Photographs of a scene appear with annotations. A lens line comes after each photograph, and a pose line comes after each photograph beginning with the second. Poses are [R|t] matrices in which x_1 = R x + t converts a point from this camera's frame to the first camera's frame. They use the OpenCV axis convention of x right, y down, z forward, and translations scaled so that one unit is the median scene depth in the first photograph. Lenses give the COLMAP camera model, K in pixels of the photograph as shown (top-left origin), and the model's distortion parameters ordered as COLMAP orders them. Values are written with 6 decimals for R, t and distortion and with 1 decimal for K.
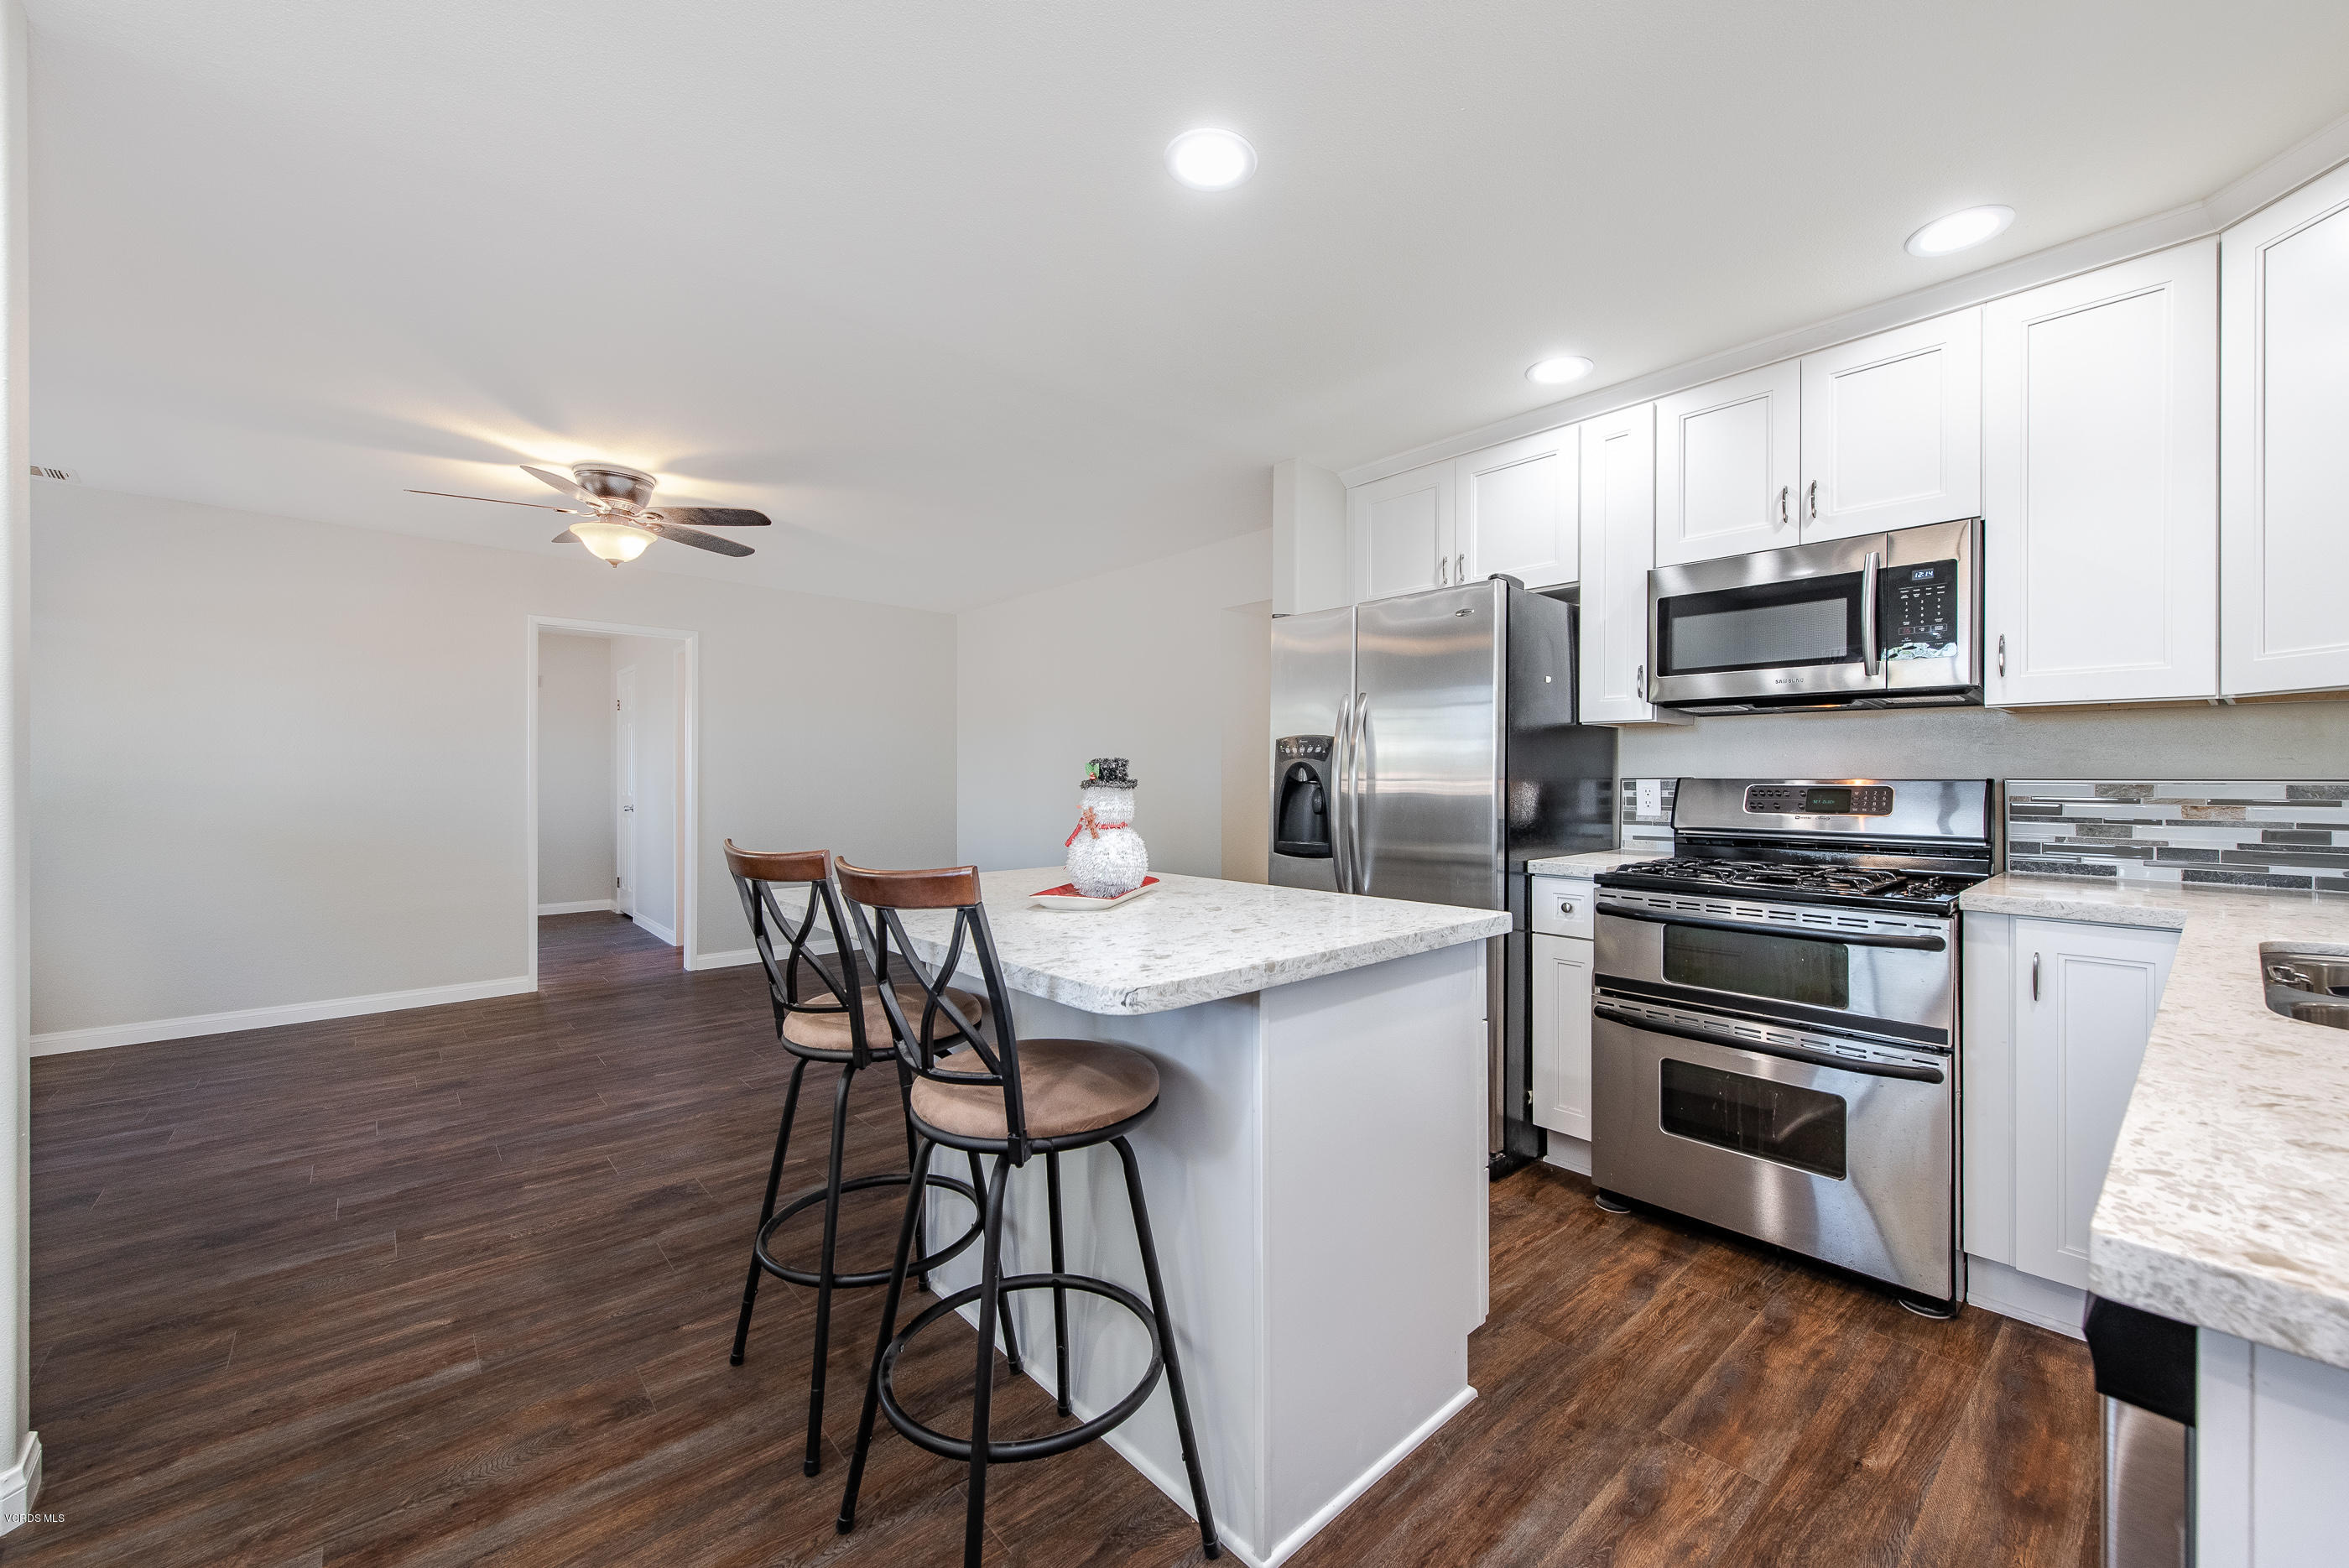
lens RADIAL K [[925.9, 0, 1192.3], [0, 925.9, 772.4], [0, 0, 1]] dist [0.008817, -0.003146]
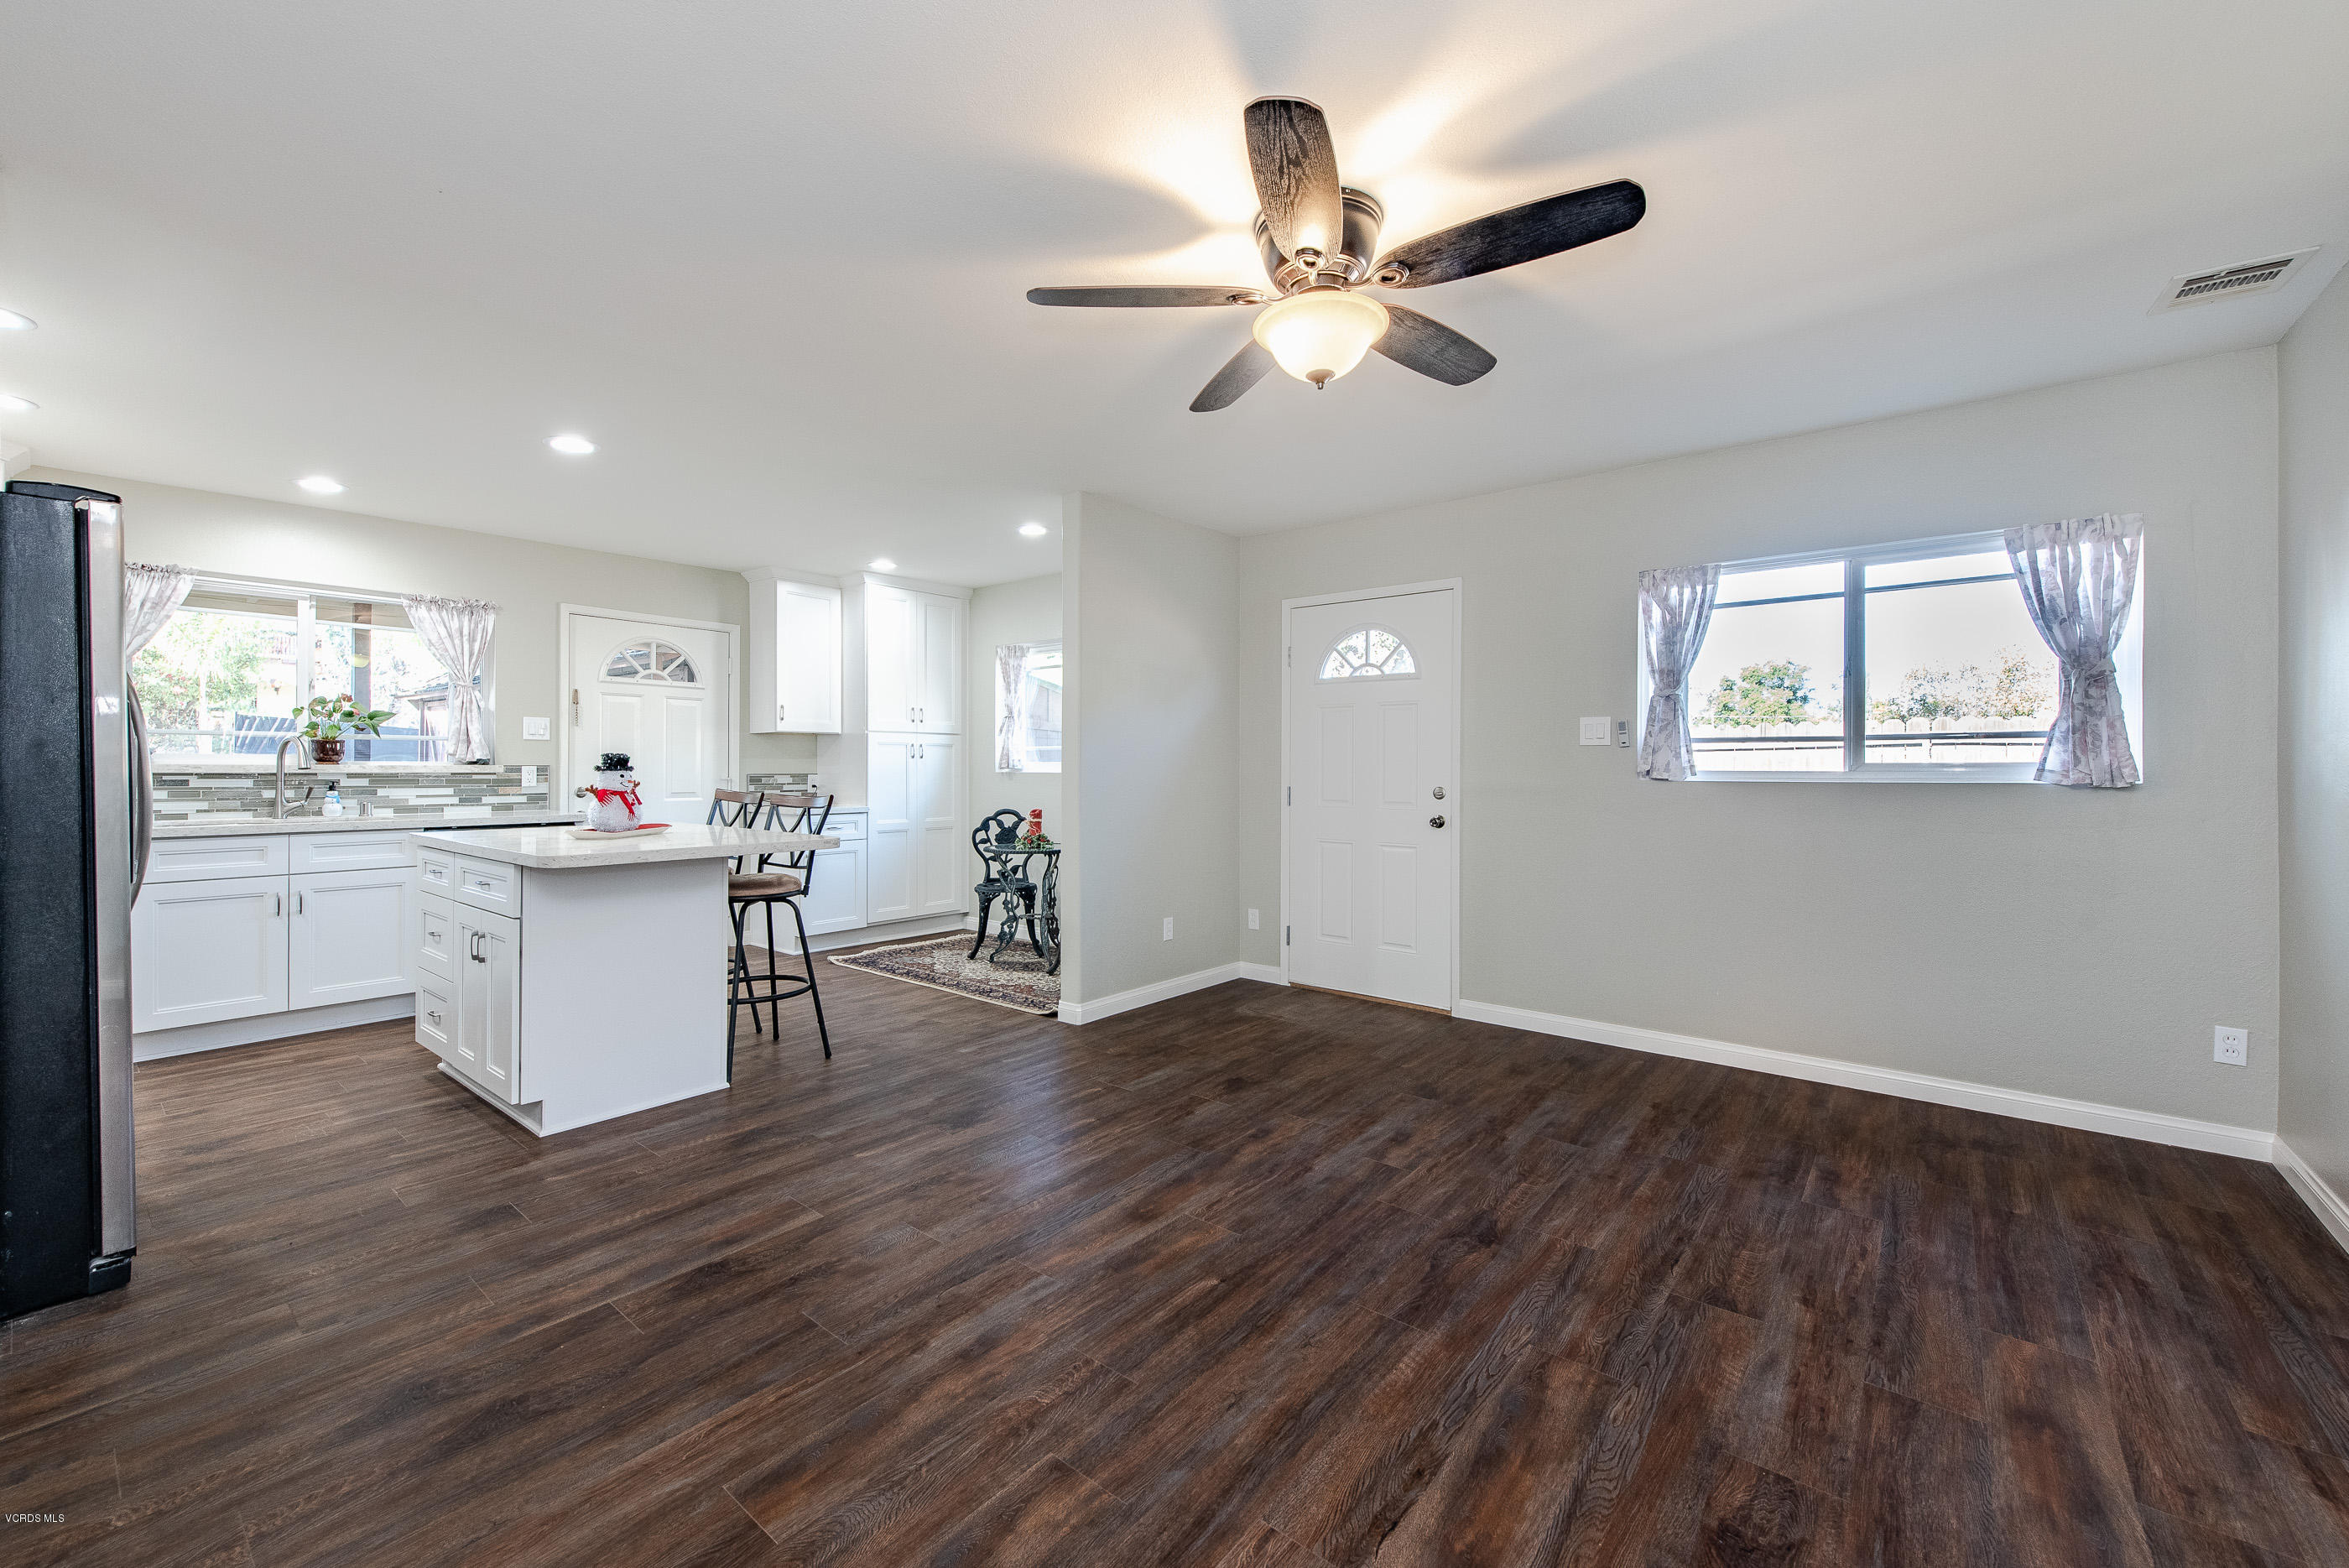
lens RADIAL K [[925.9, 0, 1180.4], [0, 925.9, 767.1], [0, 0, 1]] dist [0.008817, -0.003146]
pose [[-0.986555, -0.002383, -0.163412, -0.685271], [-0.001857, 0.999993, -0.003375, 0.012076], [0.163419, -0.003026, -0.986552, 2.328770]]
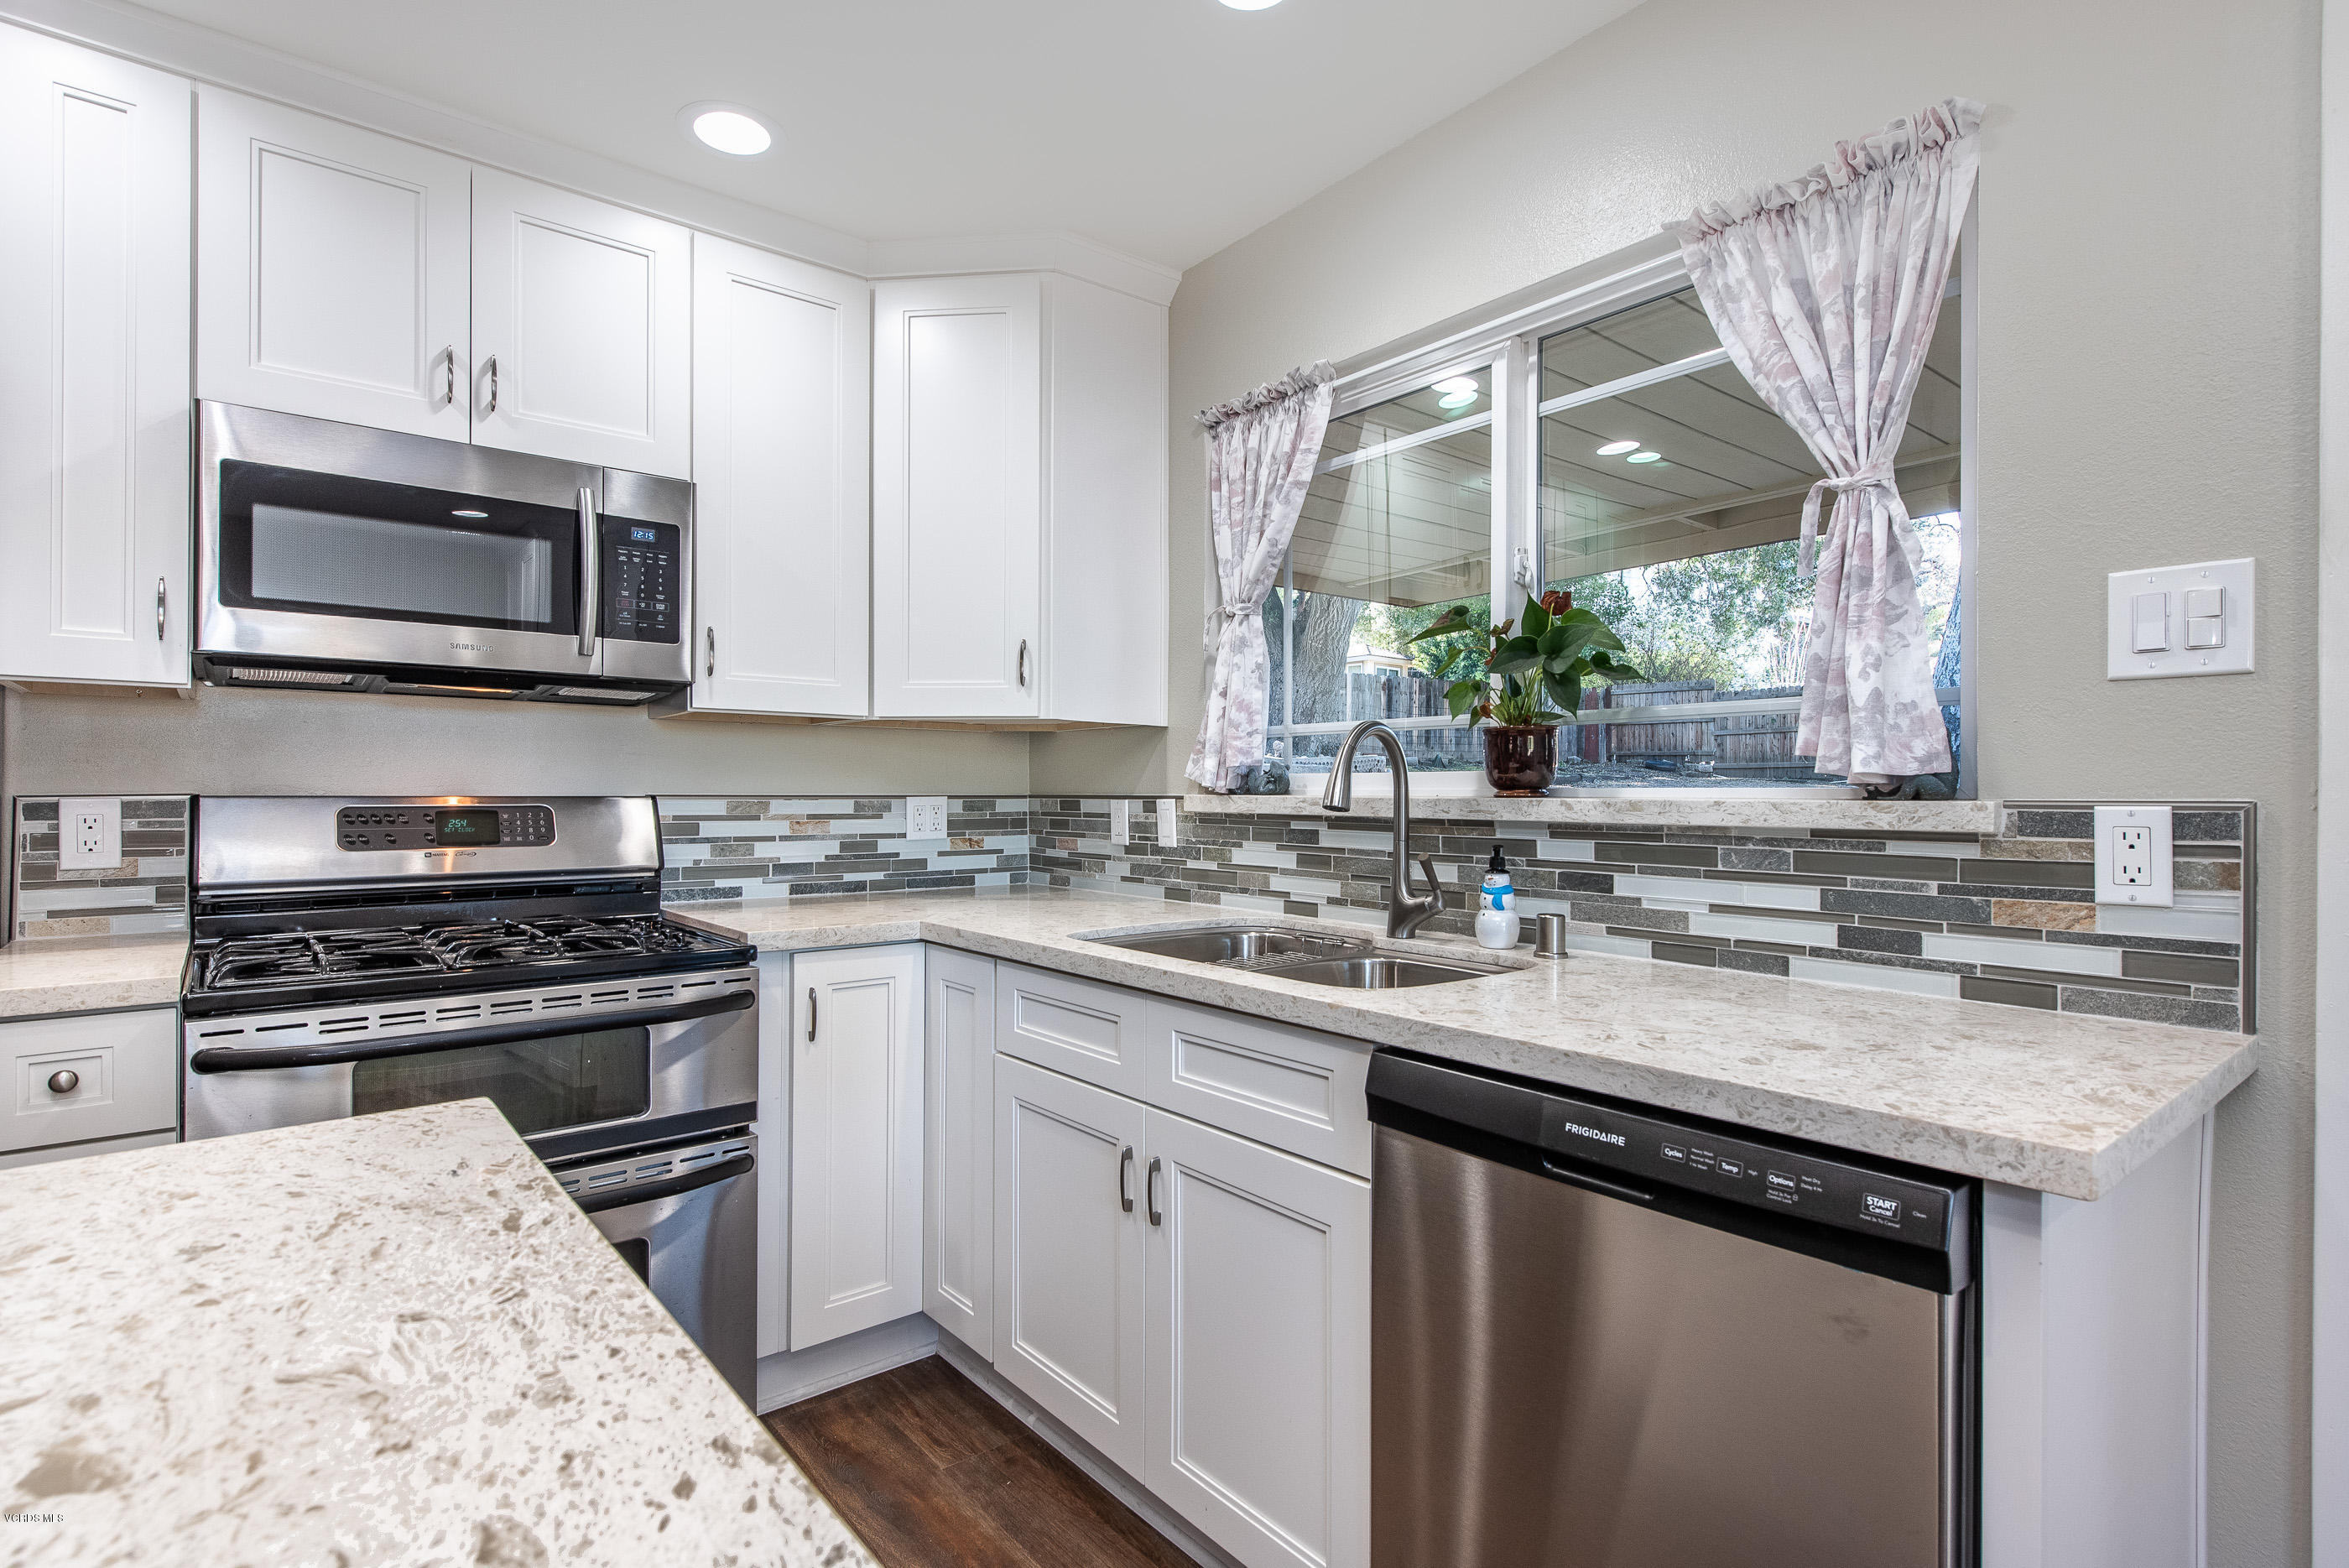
lens RADIAL K [[1159.6, 0, 1171.6], [0, 1159.6, 786.5], [0, 0, 1]] dist [0.024221, -0.003822]
pose [[0.054453, 0.004449, 0.998506, -0.158961], [-0.005000, 0.999979, -0.004183, 0.001064], [-0.998504, -0.004765, 0.054474, 0.463614]]
